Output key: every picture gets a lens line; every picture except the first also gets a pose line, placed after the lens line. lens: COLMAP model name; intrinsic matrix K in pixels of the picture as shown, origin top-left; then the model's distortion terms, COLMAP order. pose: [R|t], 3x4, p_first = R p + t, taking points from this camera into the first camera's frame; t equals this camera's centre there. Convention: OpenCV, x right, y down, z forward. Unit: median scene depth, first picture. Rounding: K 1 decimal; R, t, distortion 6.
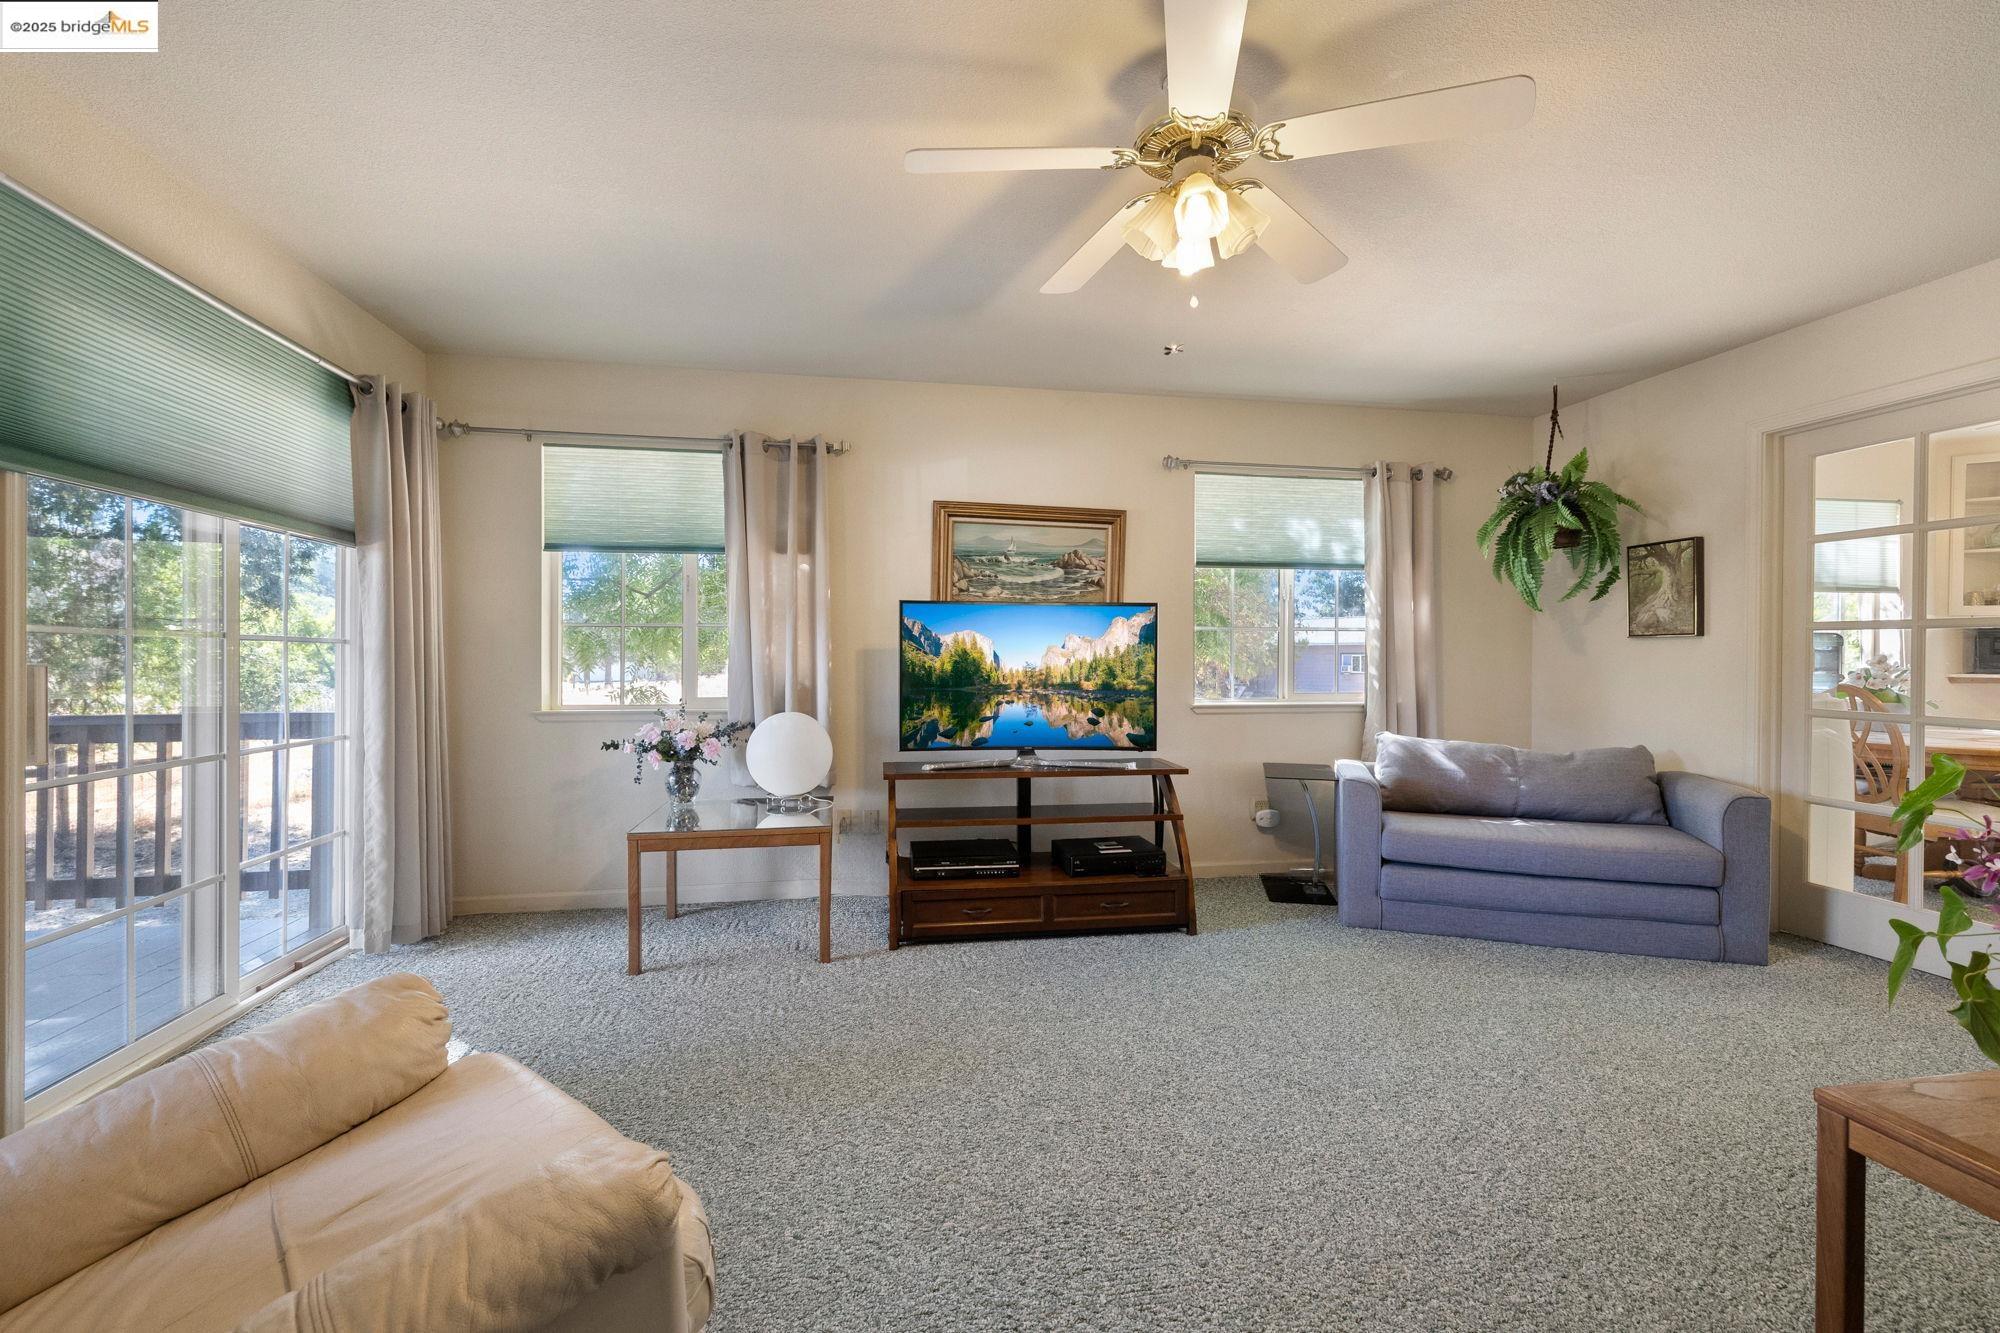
lens RADIAL K [[843.3, 0, 1004.1], [0, 843.3, 660.2], [0, 0, 1]] dist [-0.000990, 0.000099]
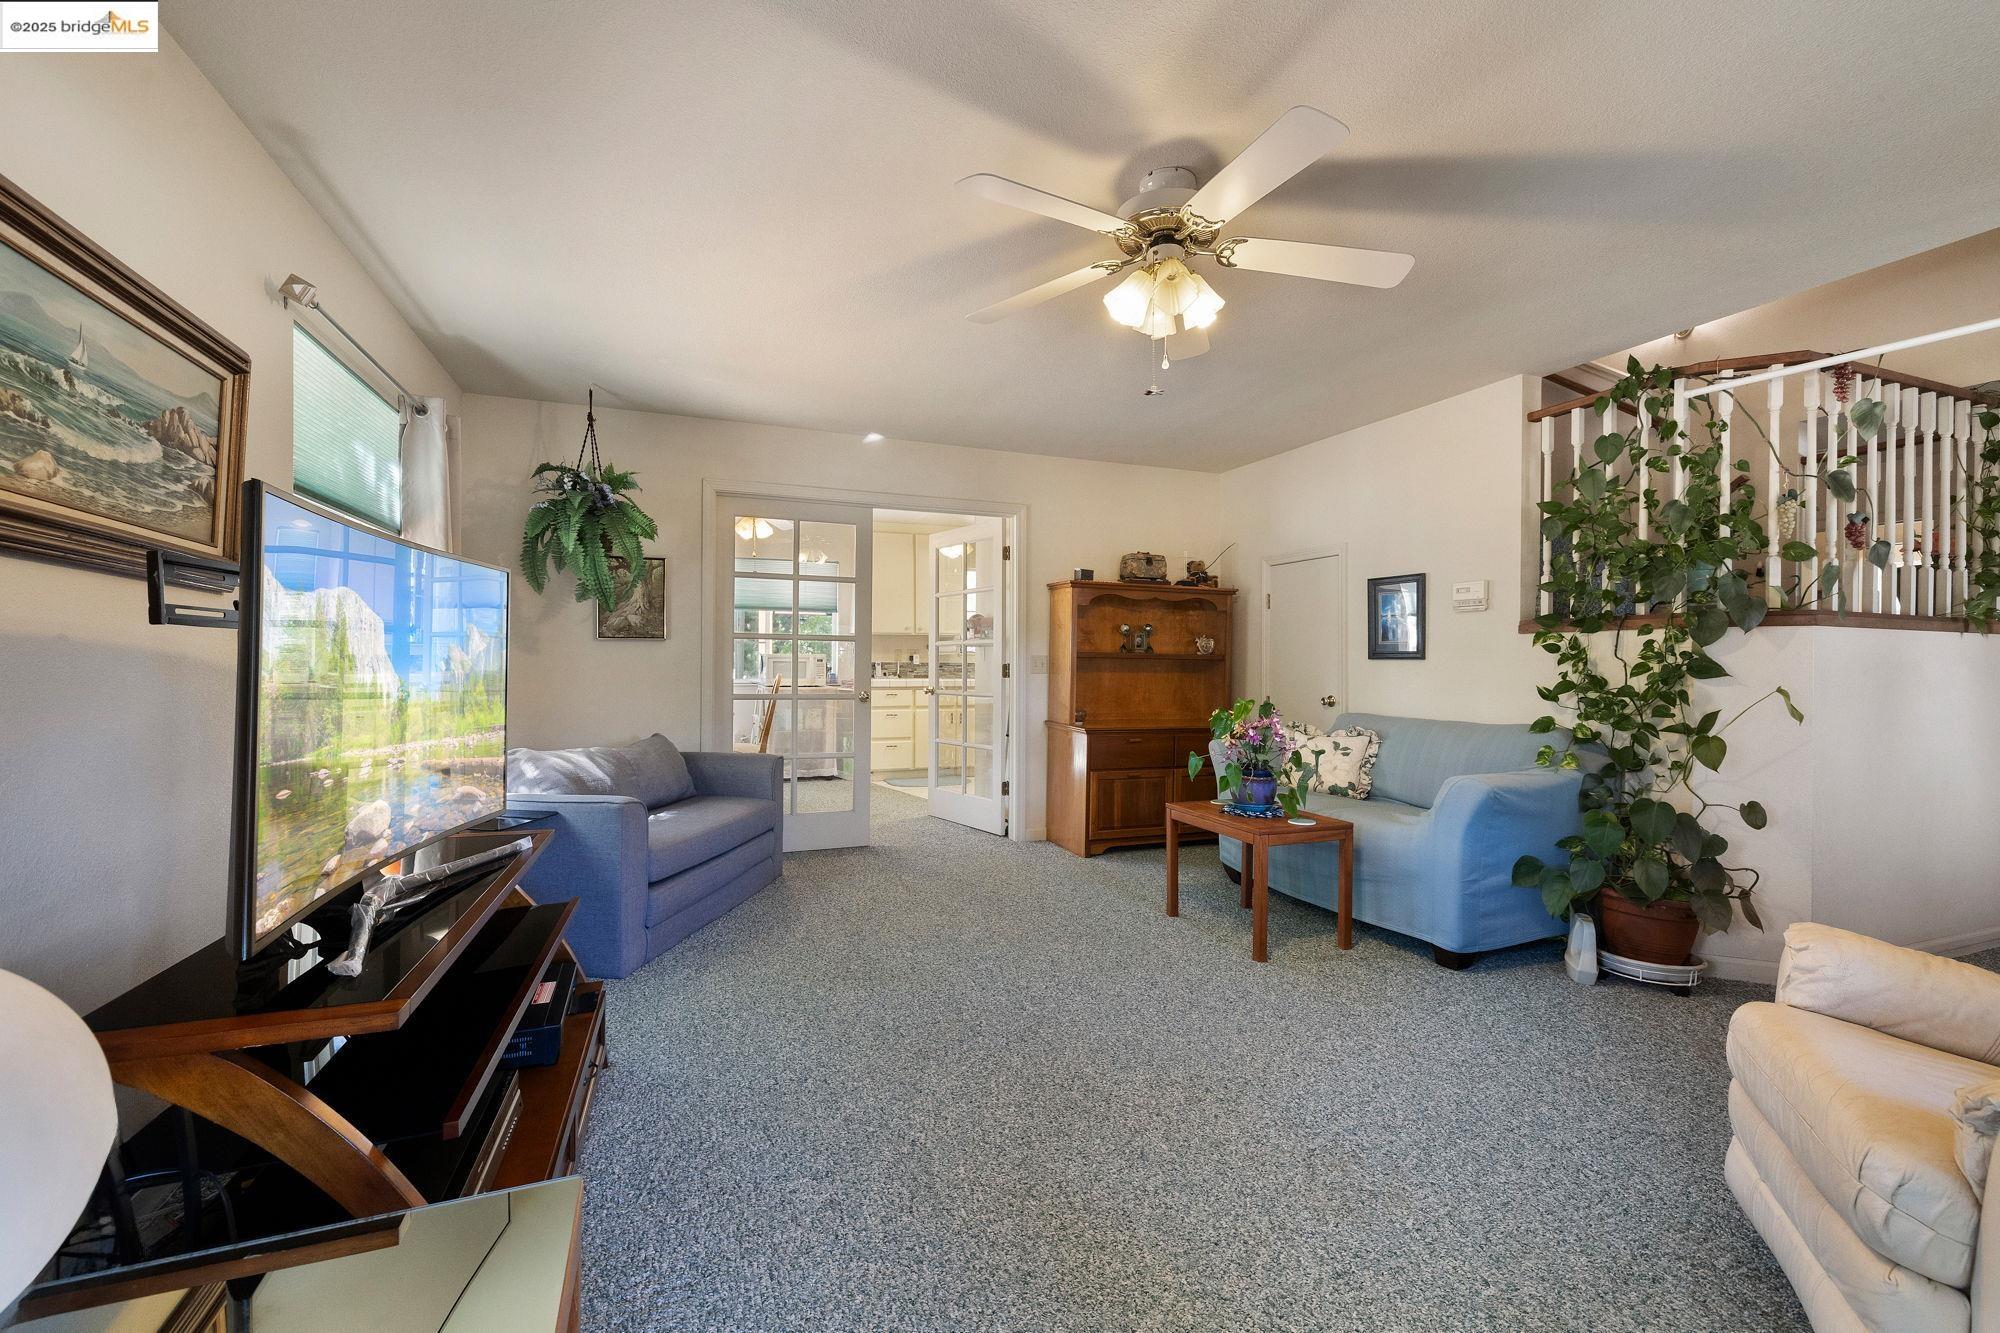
lens RADIAL K [[843.3, 0, 1009.8], [0, 843.3, 667.1], [0, 0, 1]] dist [-0.000990, 0.000099]
pose [[-0.187862, -0.010693, 0.982137, -0.426425], [-0.003162, 0.999942, 0.010282, -0.003378], [-0.982190, -0.001174, -0.187885, 0.674017]]
